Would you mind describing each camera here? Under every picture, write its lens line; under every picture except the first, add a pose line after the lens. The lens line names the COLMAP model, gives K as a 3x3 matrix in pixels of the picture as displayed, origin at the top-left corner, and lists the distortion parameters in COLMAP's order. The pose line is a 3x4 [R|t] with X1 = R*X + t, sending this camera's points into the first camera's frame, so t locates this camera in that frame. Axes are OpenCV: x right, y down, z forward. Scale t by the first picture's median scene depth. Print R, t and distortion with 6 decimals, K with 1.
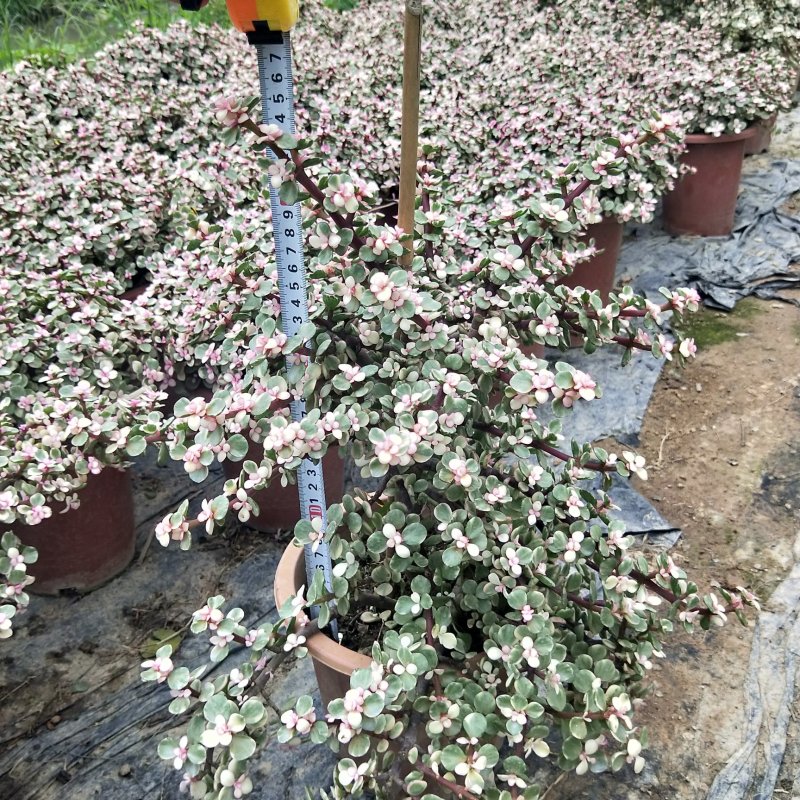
lens RADIAL K [[982.9, 0, 400.0], [0, 982.9, 400.0], [0, 0, 1]] dist [-0.019369, -0.004741]
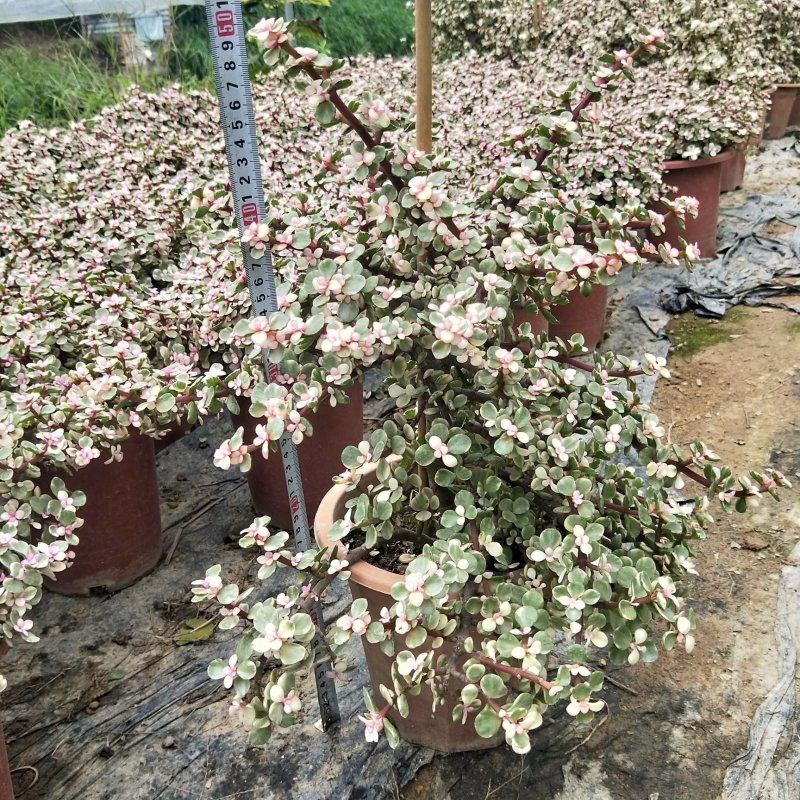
lens RADIAL K [[985.0, 0, 393.7], [0, 985.0, 425.7], [0, 0, 1]] dist [0.012074, -0.076797]
pose [[0.998430, -0.054005, 0.014837, -0.041838], [0.055117, 0.994488, -0.089192, 0.136201], [-0.009938, 0.089869, 0.995904, -0.027685]]
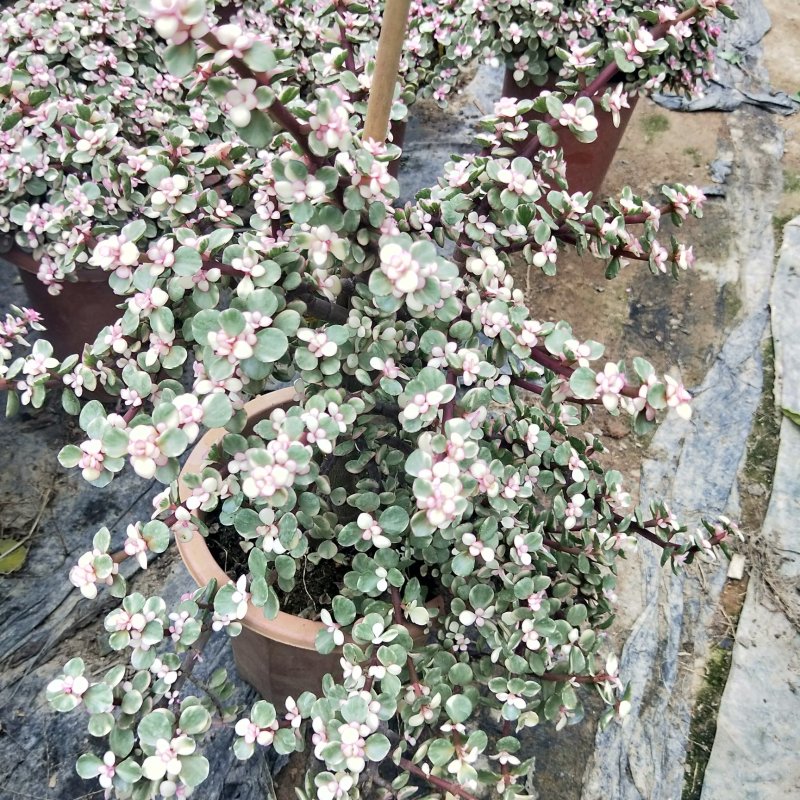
lens RADIAL K [[964.4, 0, 378.4], [0, 964.4, 403.3], [0, 0, 1]] dist [0.040571, -0.083770]
pose [[0.968224, -0.077591, 0.237745, -0.115075], [0.004535, 0.955943, 0.293516, -0.122271], [-0.250045, -0.283111, 0.925919, 0.175636]]
